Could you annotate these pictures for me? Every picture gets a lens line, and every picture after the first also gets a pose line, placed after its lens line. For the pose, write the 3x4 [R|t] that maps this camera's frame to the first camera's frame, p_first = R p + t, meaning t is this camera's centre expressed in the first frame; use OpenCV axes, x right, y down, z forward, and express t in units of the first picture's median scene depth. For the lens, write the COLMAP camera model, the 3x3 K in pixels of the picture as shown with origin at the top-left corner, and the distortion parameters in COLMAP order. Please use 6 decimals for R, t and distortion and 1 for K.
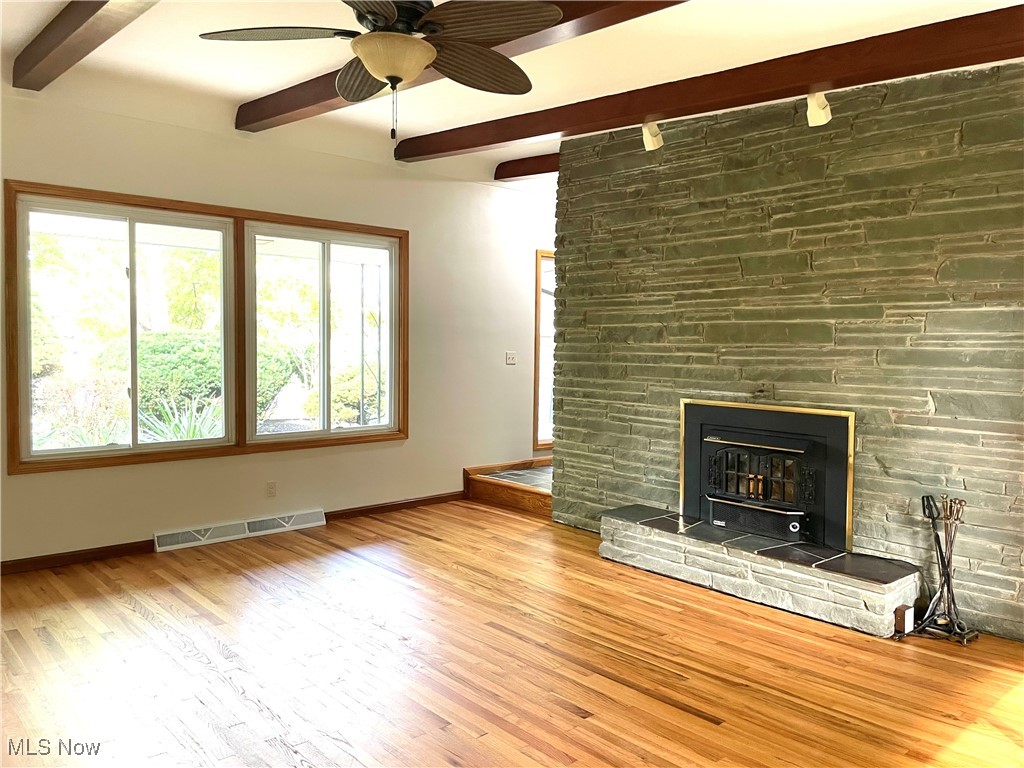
lens RADIAL K [[782.3, 0, 512.0], [0, 782.3, 377.1], [0, 0, 1]] dist [0.063592, -0.061710]
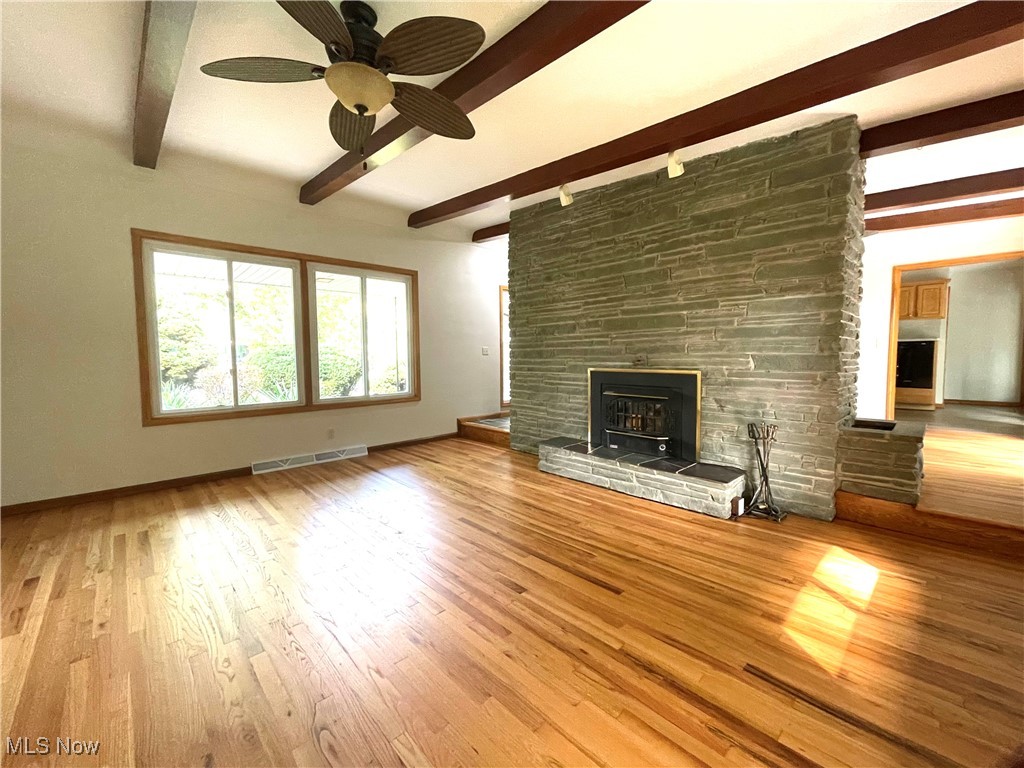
lens RADIAL K [[416.6, 0, 512.5], [0, 416.6, 379.9], [0, 0, 1]] dist [-0.000296, -0.000942]
pose [[0.999234, -0.022732, 0.031847, 0.039543], [0.022250, 0.999634, 0.015411, 0.035935], [-0.032186, -0.014691, 0.999374, 0.183369]]
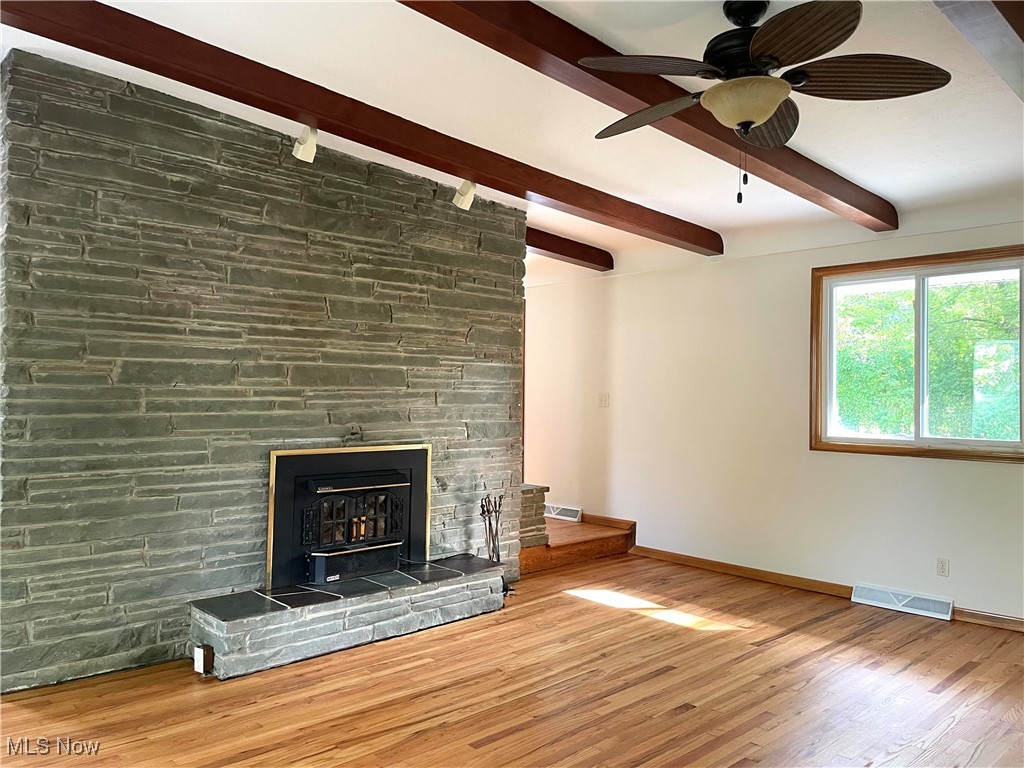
lens RADIAL K [[782.3, 0, 506.1], [0, 782.3, 380.0], [0, 0, 1]] dist [0.063592, -0.061710]
pose [[-0.029669, 0.004810, 0.999548, -0.672459], [0.033472, 0.999432, -0.003816, -0.039646], [-0.998999, 0.033344, -0.029813, 0.802592]]
